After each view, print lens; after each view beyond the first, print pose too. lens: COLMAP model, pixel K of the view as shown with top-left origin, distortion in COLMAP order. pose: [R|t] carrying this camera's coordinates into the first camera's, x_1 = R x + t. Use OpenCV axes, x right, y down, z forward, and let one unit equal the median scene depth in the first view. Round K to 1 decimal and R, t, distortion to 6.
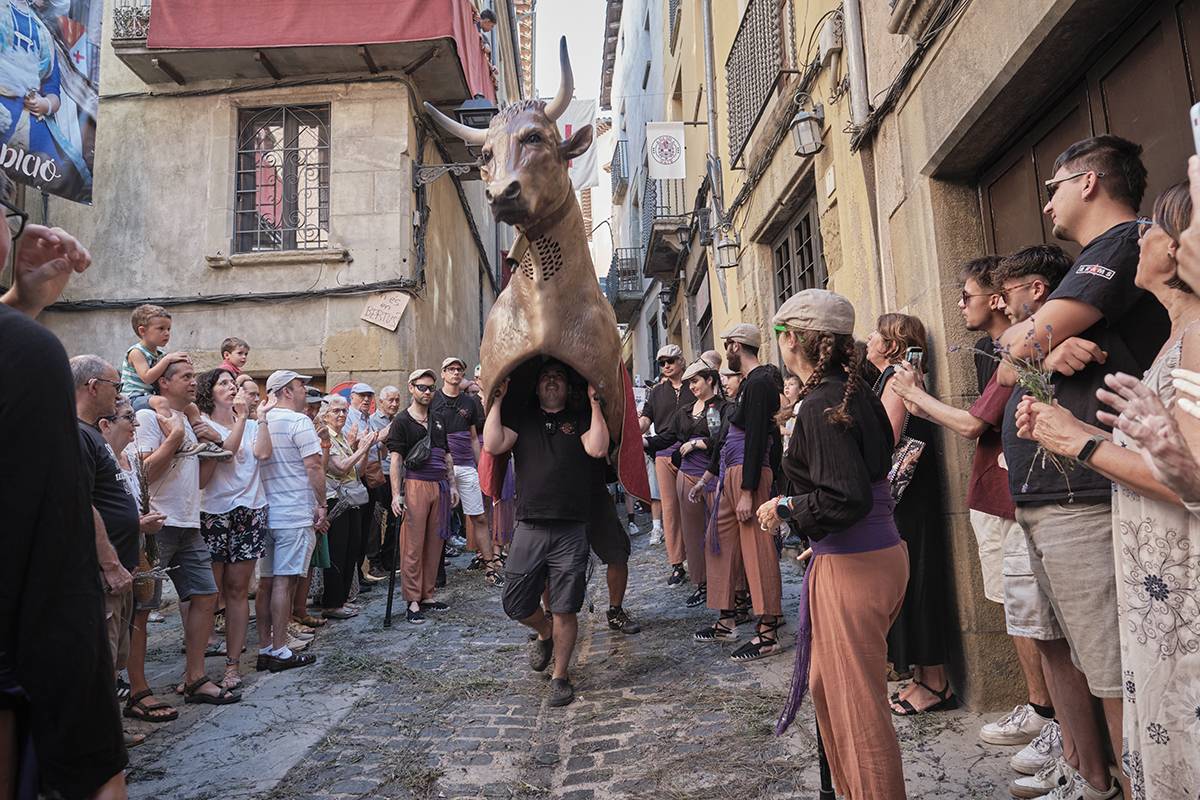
lens RADIAL K [[850.7, 0, 594.3], [0, 850.7, 401.1], [0, 0, 1]] dist [0.004486, 0.004930]
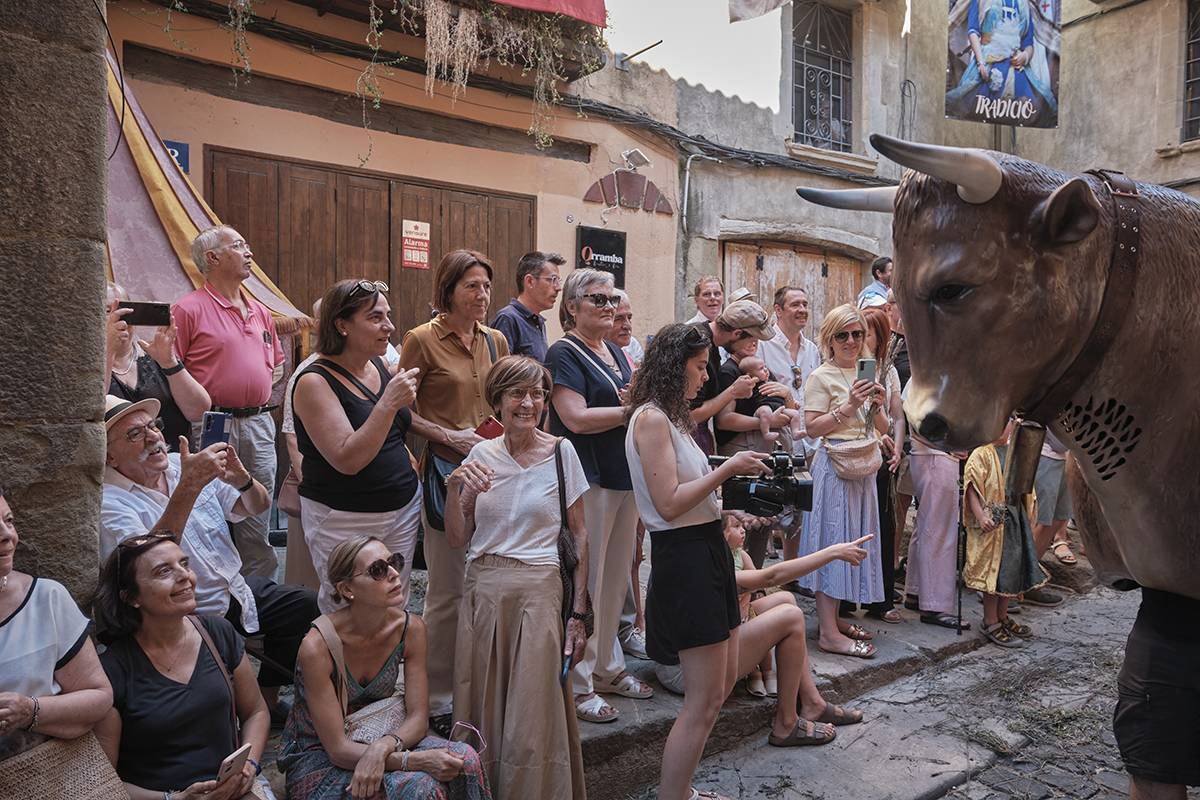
lens RADIAL K [[850.7, 0, 594.3], [0, 850.7, 401.1], [0, 0, 1]] dist [0.004486, 0.004930]
pose [[0.592487, 0.054904, -0.803707, 0.034963], [0.087101, 0.987460, 0.131667, -0.052591], [0.800858, -0.148015, 0.580275, -0.310916]]
